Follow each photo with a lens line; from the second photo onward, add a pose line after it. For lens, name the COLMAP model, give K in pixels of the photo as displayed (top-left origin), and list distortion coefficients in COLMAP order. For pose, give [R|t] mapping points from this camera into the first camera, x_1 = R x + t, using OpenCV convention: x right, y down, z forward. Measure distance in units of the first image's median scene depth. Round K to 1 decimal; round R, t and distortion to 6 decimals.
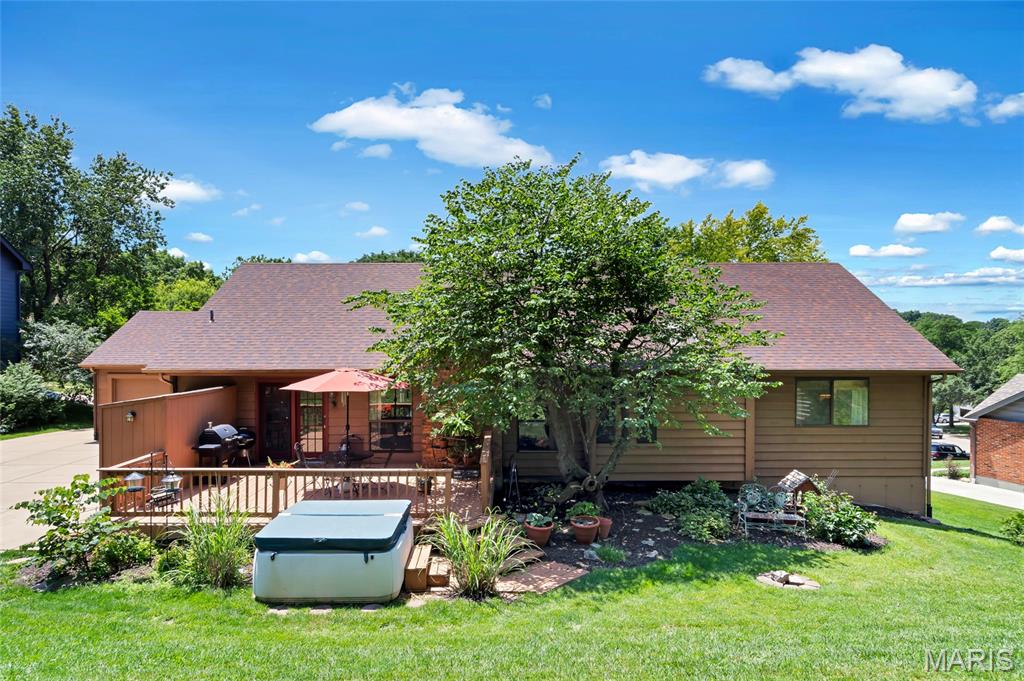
lens RADIAL K [[614.1, 0, 513.6], [0, 614.1, 346.4], [0, 0, 1]] dist [0.014740, -0.010057]
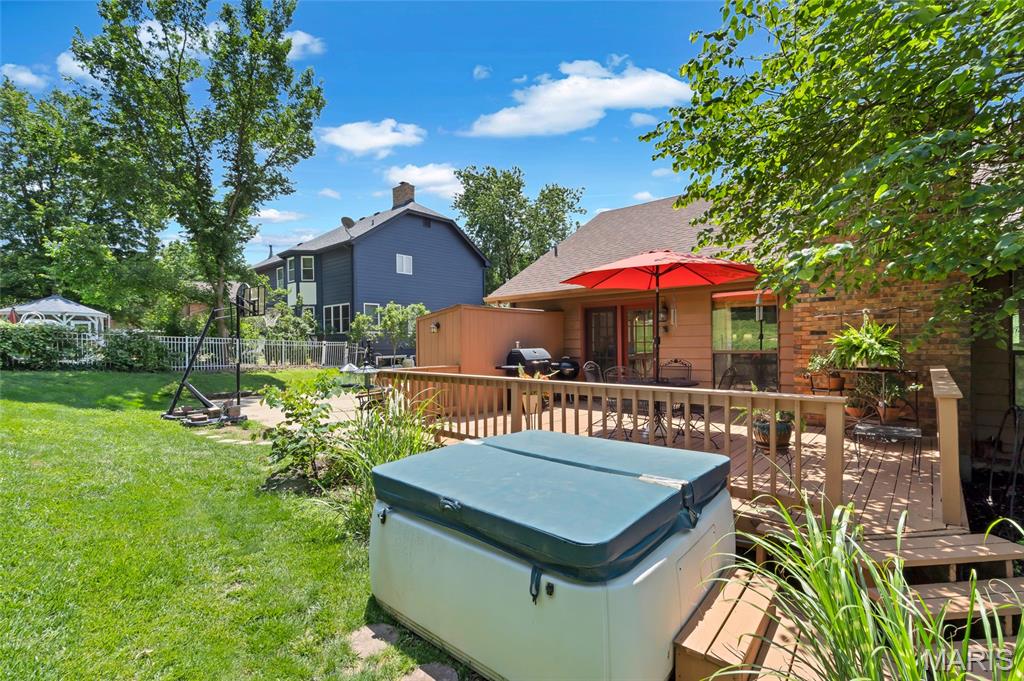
lens RADIAL K [[467.1, 0, 510.7], [0, 467.1, 341.3], [0, 0, 1]] dist [-0.006081, 0.001683]
pose [[0.737811, -0.011807, -0.674904, -0.051882], [0.005325, 0.999918, -0.011672, 0.152114], [0.674987, 0.005018, 0.737813, 0.577441]]
